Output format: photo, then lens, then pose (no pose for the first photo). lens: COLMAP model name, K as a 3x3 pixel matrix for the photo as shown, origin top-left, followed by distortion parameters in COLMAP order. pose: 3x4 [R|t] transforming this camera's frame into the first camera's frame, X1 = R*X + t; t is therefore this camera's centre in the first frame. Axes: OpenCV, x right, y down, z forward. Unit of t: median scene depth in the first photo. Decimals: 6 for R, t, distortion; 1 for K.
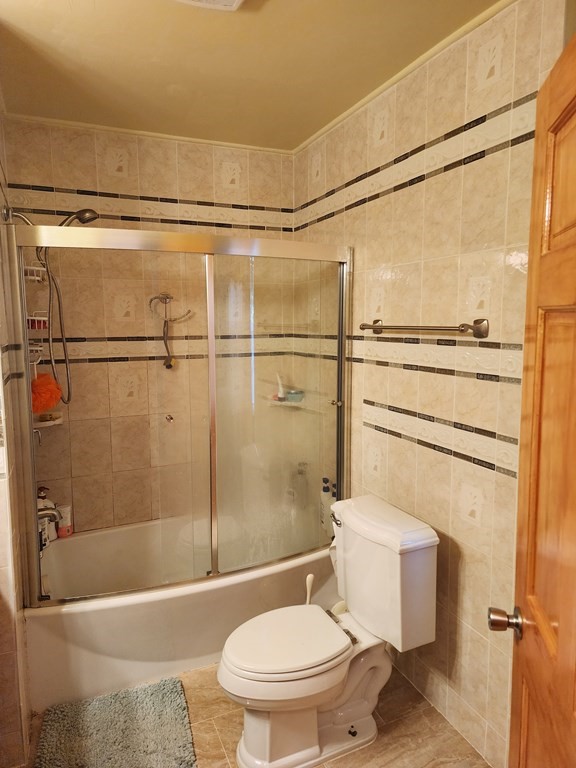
lens RADIAL K [[516.6, 0, 287.9], [0, 516.6, 378.9], [0, 0, 1]] dist [0.071641, -0.042606]
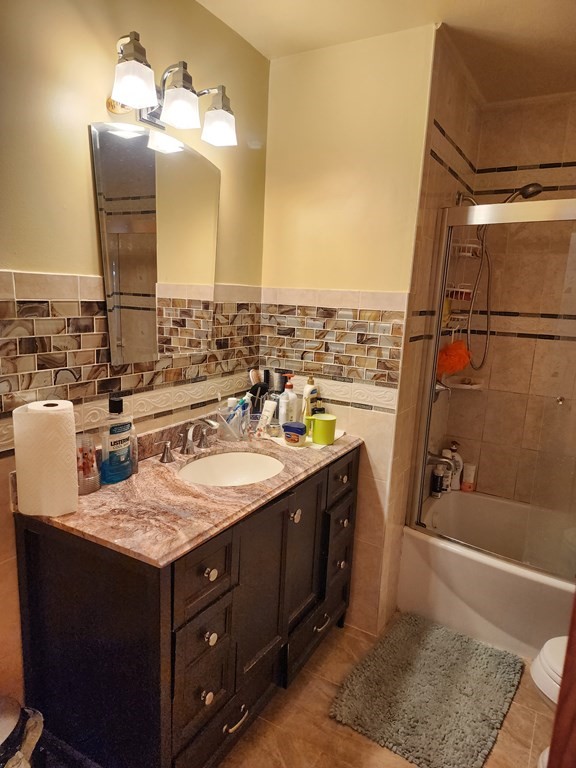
lens RADIAL K [[516.6, 0, 286.0], [0, 516.6, 387.9], [0, 0, 1]] dist [0.071641, -0.042606]
pose [[0.589500, 0.182454, -0.786893, 0.208289], [-0.143820, 0.982299, 0.120020, 0.010072], [0.794862, 0.042420, 0.605306, 0.022666]]
